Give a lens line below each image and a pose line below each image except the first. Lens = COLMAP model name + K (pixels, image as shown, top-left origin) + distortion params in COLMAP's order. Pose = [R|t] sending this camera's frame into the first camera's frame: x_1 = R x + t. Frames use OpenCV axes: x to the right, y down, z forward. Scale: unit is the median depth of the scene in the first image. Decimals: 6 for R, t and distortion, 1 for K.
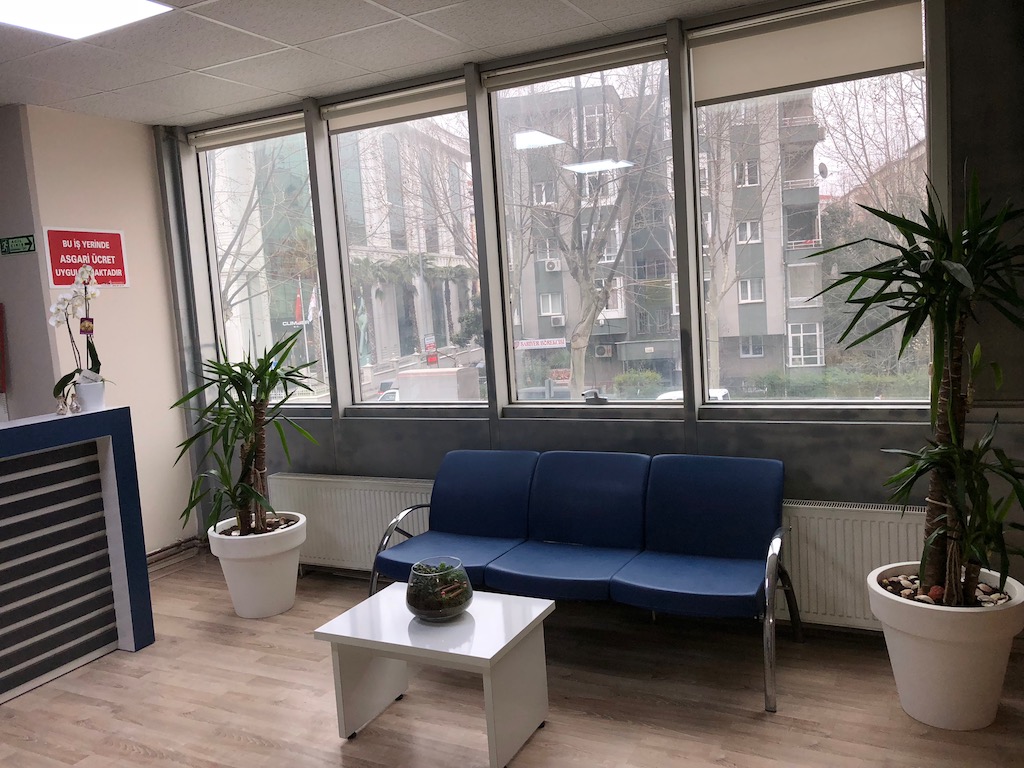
lens RADIAL K [[838.5, 0, 500.8], [0, 838.5, 378.2], [0, 0, 1]] dist [0.045020, -0.050352]
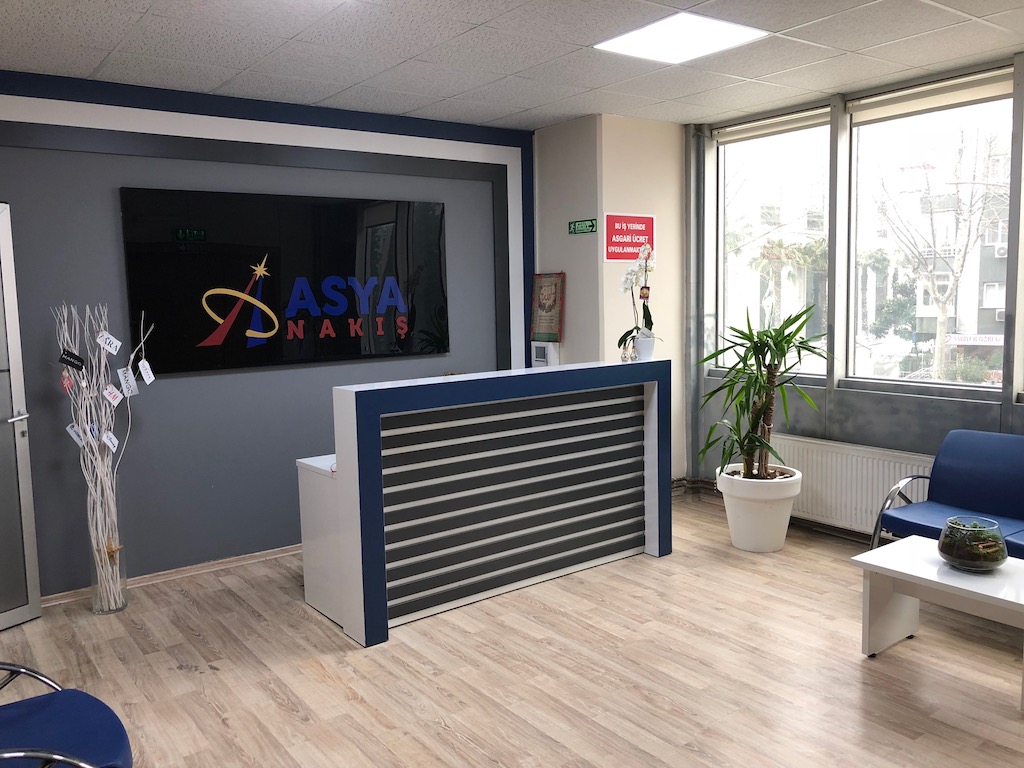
lens RADIAL K [[838.5, 0, 500.8], [0, 838.5, 378.2], [0, 0, 1]] dist [0.045020, -0.050352]
pose [[0.895190, 0.093151, -0.435841, -0.117113], [-0.082787, 0.995650, 0.042758, 0.026373], [0.437928, -0.002195, 0.899007, -0.194690]]
